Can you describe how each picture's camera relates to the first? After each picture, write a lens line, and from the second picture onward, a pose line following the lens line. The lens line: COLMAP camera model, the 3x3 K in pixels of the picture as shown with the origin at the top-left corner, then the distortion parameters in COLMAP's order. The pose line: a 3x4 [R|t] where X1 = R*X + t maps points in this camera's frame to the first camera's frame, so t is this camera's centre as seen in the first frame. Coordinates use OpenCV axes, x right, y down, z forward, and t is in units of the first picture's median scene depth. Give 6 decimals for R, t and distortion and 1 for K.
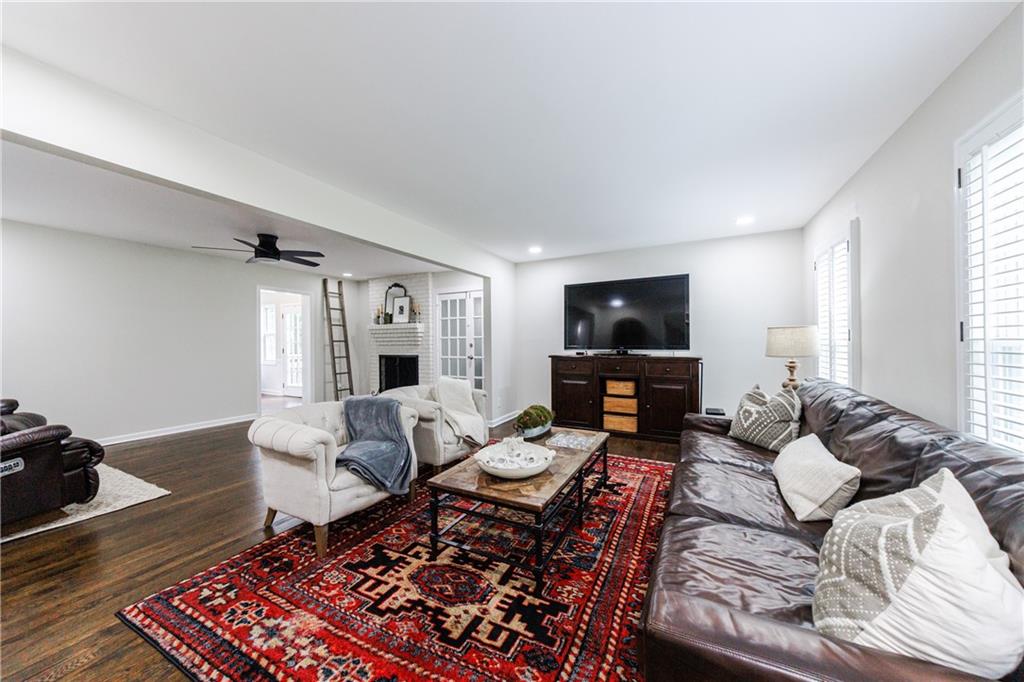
lens RADIAL K [[337.8, 0, 505.0], [0, 337.8, 340.4], [0, 0, 1]] dist [-0.000140, -0.000061]
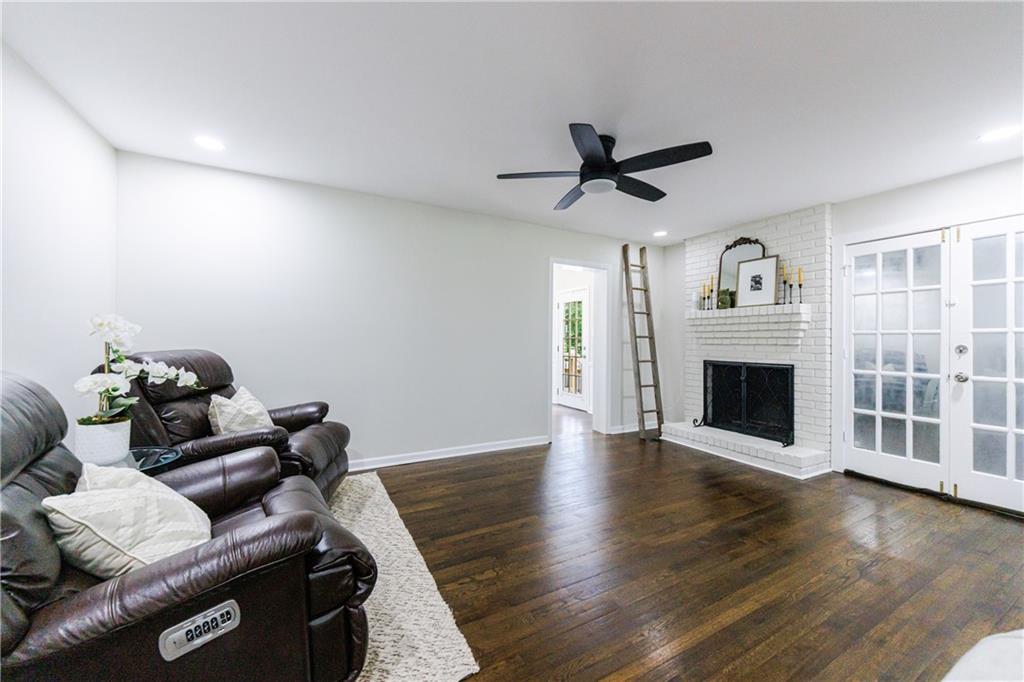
lens RADIAL K [[383.9, 0, 516.8], [0, 383.9, 339.2], [0, 0, 1]] dist [-0.003732, -0.000464]
pose [[0.818337, 0.012831, -0.574596, -0.619888], [-0.011478, 0.999916, 0.005982, 0.012195], [0.574624, 0.001700, 0.818416, 0.574036]]
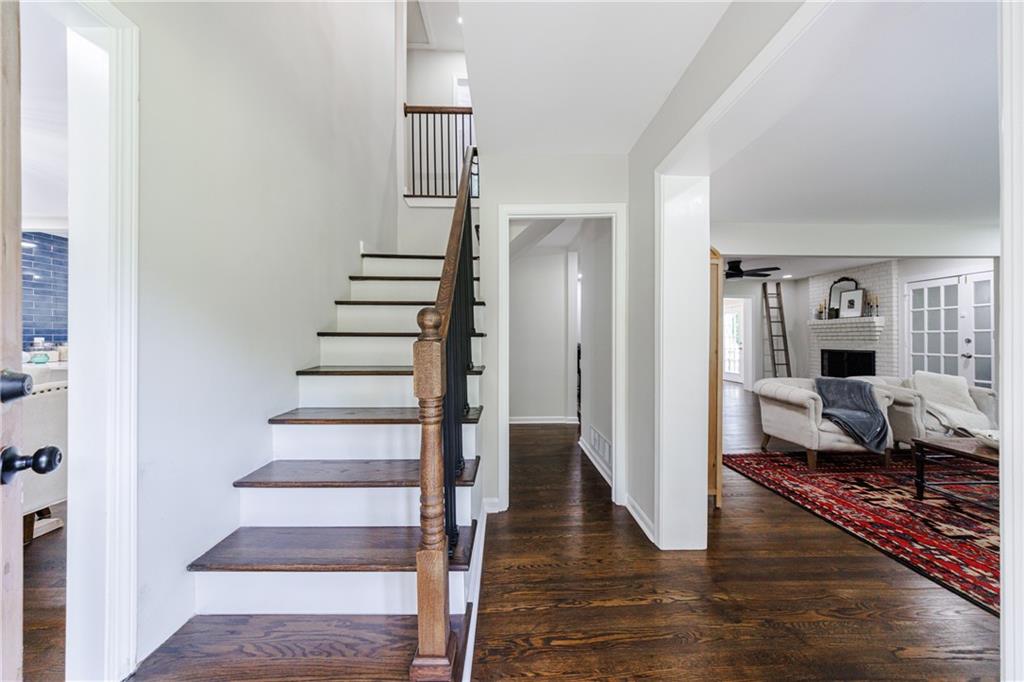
lens RADIAL K [[330.1, 0, 529.6], [0, 330.1, 338.3], [0, 0, 1]] dist [-0.013403, 0.003670]
pose [[0.512477, 0.005458, -0.858684, 0.070793], [0.001327, 0.999974, 0.007148, 0.003699], [0.858700, -0.004803, 0.512456, -0.675086]]
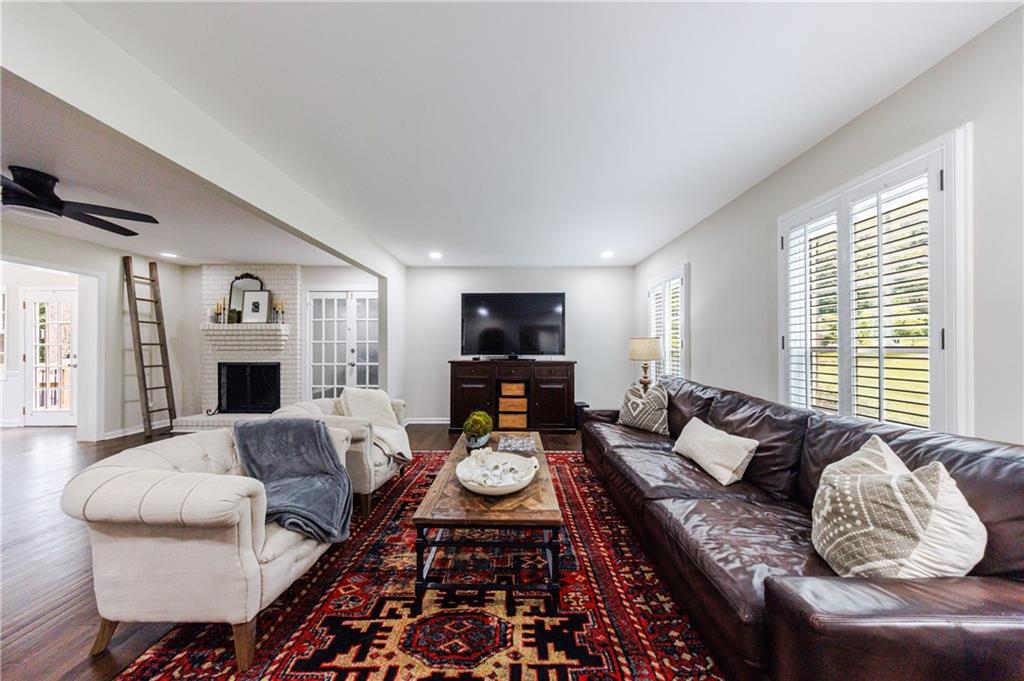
lens RADIAL K [[313.0, 0, 491.9], [0, 313.0, 345.0], [0, 0, 1]] dist [-0.007930, 0.001876]
pose [[0.902720, 0.010797, 0.430094, -0.268454], [-0.008863, 0.999940, -0.006501, 0.004285], [-0.430138, 0.002057, 0.902761, 0.171687]]
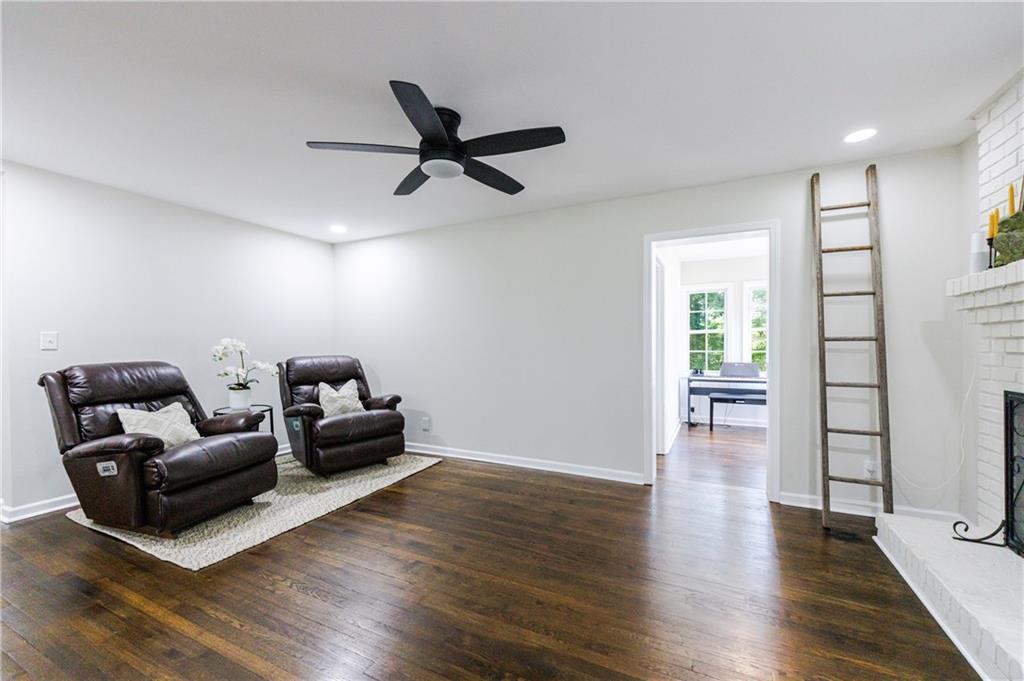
lens RADIAL K [[405.2, 0, 531.0], [0, 405.2, 356.3], [0, 0, 1]] dist [-0.006142, -0.000224]
pose [[0.027538, 0.023634, -0.999341, -0.189386], [-0.000462, 0.999721, 0.023631, 0.024935], [0.999621, -0.000189, 0.027541, 1.558993]]
